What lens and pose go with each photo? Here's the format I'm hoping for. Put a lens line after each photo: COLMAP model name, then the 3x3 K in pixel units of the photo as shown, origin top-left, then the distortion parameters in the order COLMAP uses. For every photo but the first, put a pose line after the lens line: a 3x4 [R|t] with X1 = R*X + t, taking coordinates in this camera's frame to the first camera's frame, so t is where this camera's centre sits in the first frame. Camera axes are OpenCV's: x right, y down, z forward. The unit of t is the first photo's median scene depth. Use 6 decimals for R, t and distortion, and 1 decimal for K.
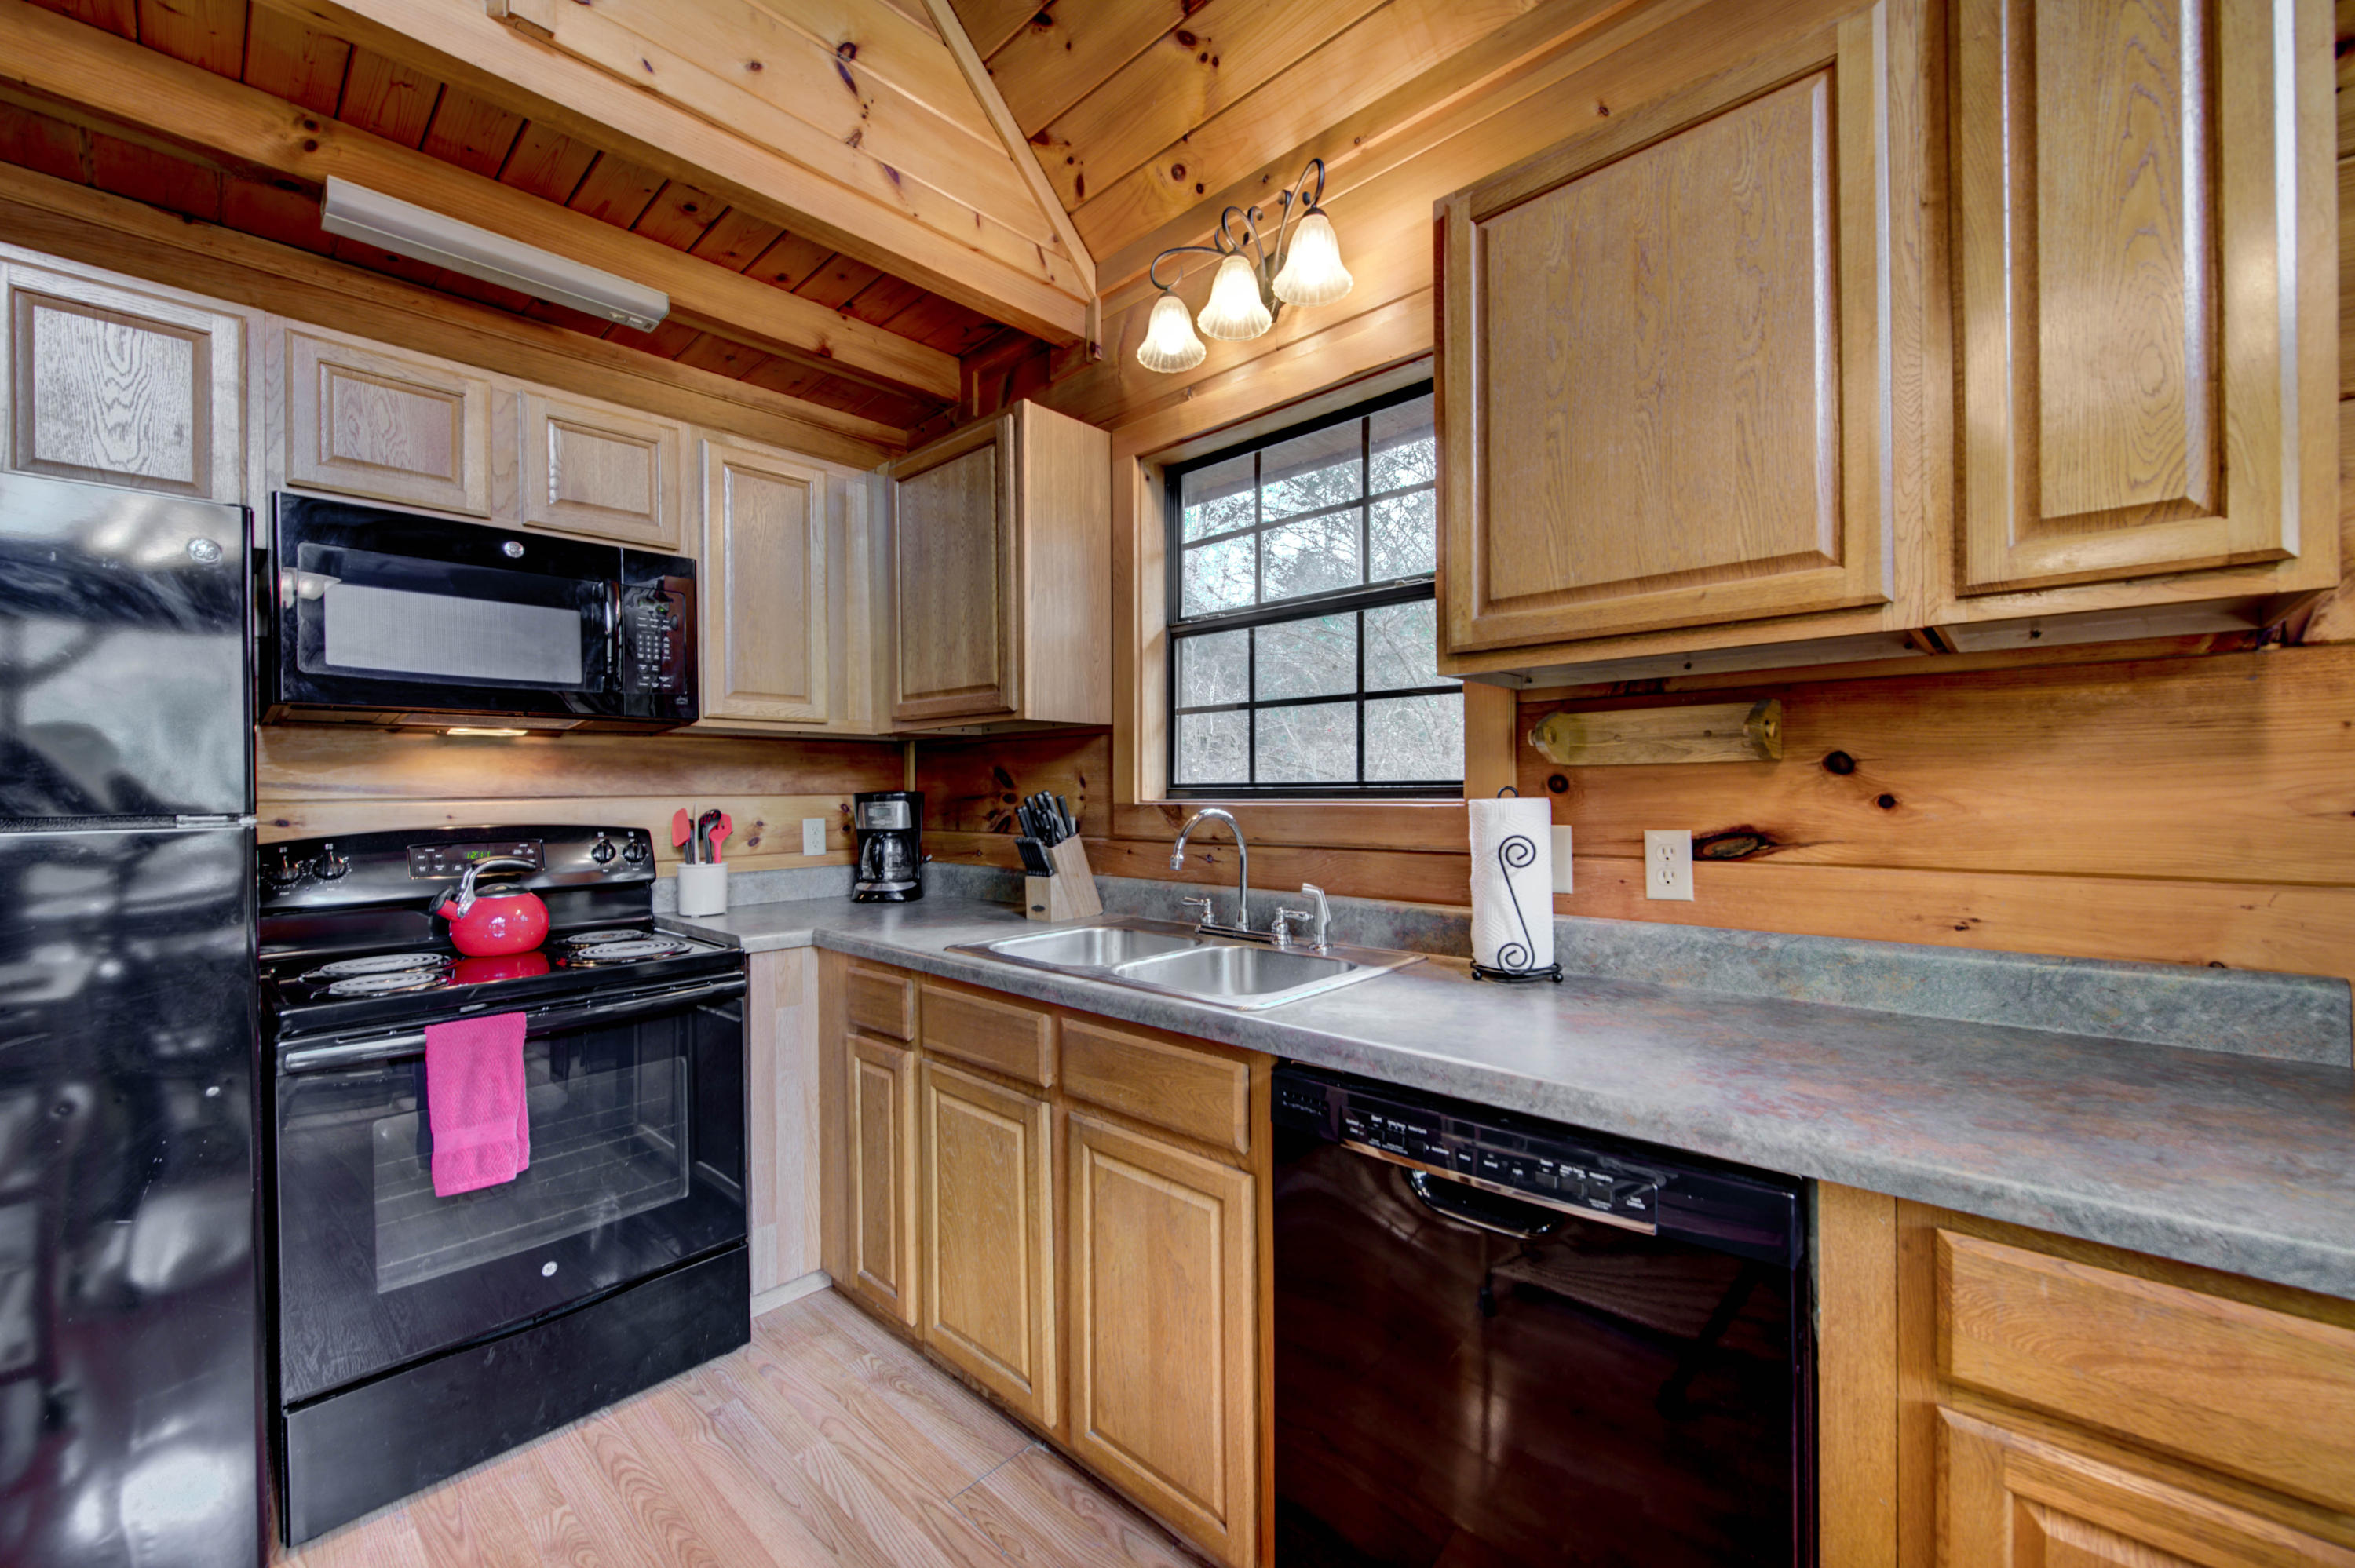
lens RADIAL K [[923.2, 0, 1182.2], [0, 923.2, 788.4], [0, 0, 1]] dist [-0.003815, -0.000292]
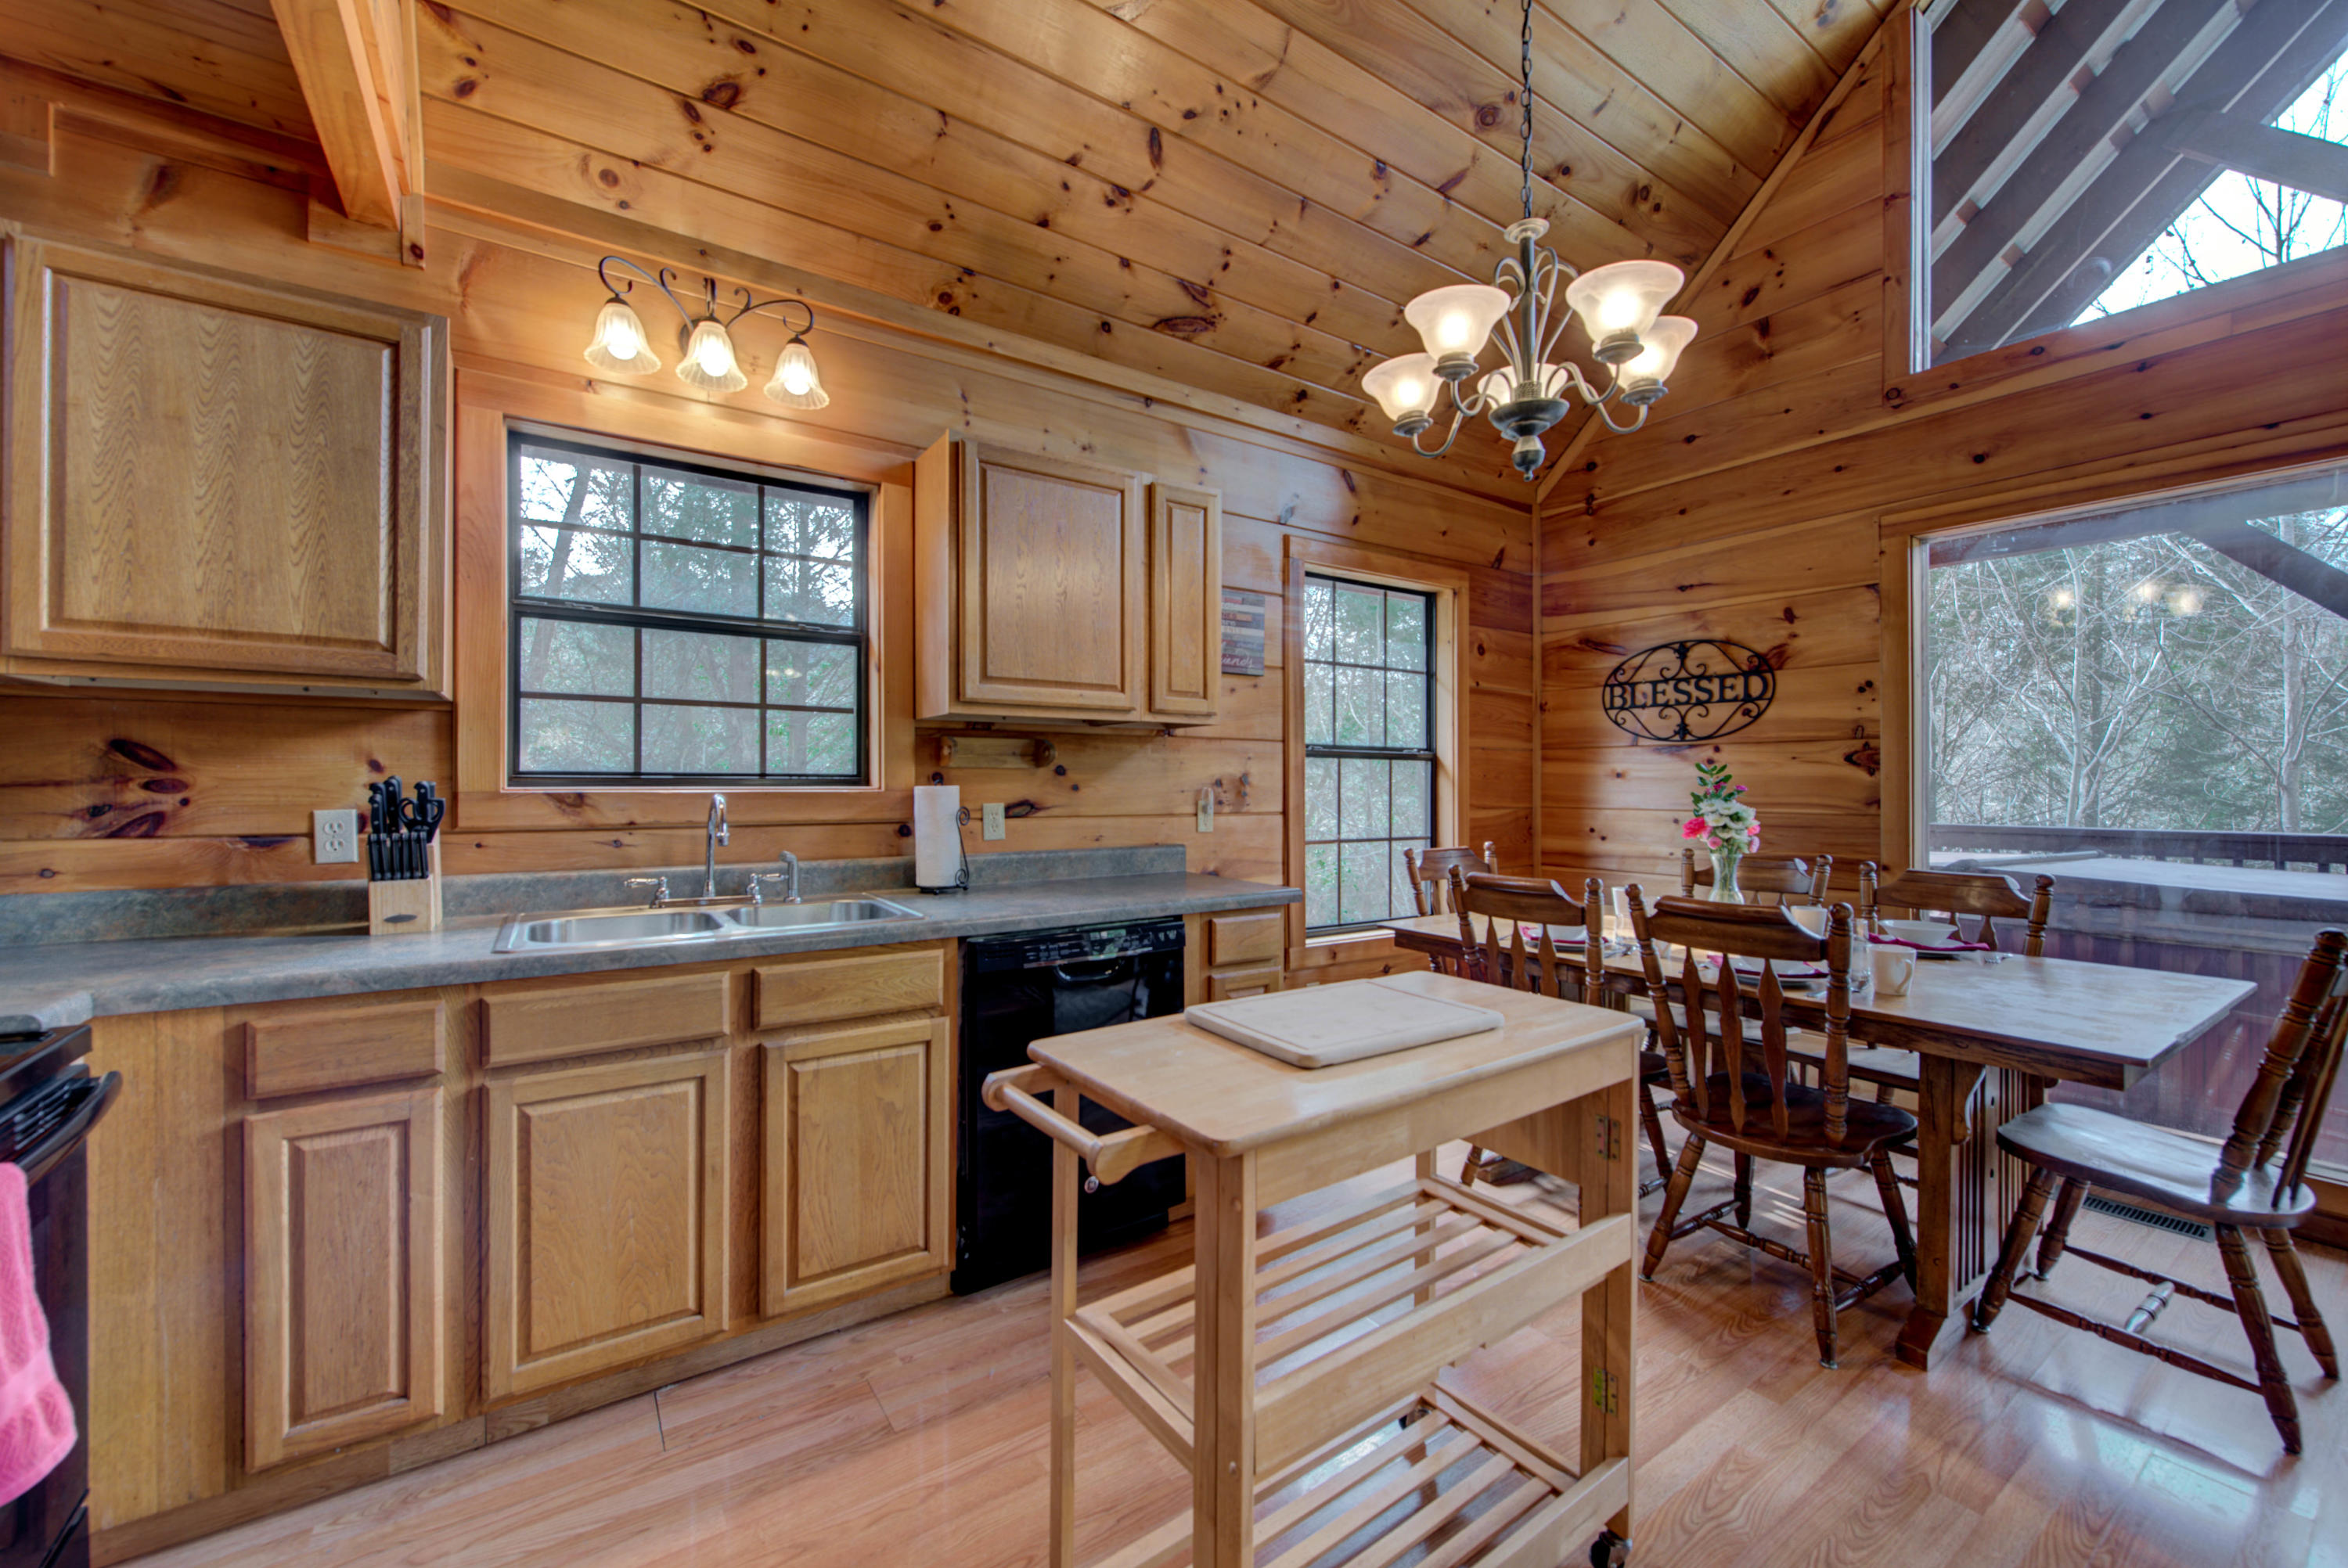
lens RADIAL K [[920.5, 0, 1178.2], [0, 920.5, 781.9], [0, 0, 1]] dist [-0.003815, -0.000292]
pose [[0.216054, 0.009211, 0.976338, -0.963386], [-0.007349, 0.999943, -0.007807, 0.011131], [-0.976354, -0.005489, 0.216109, 0.173279]]
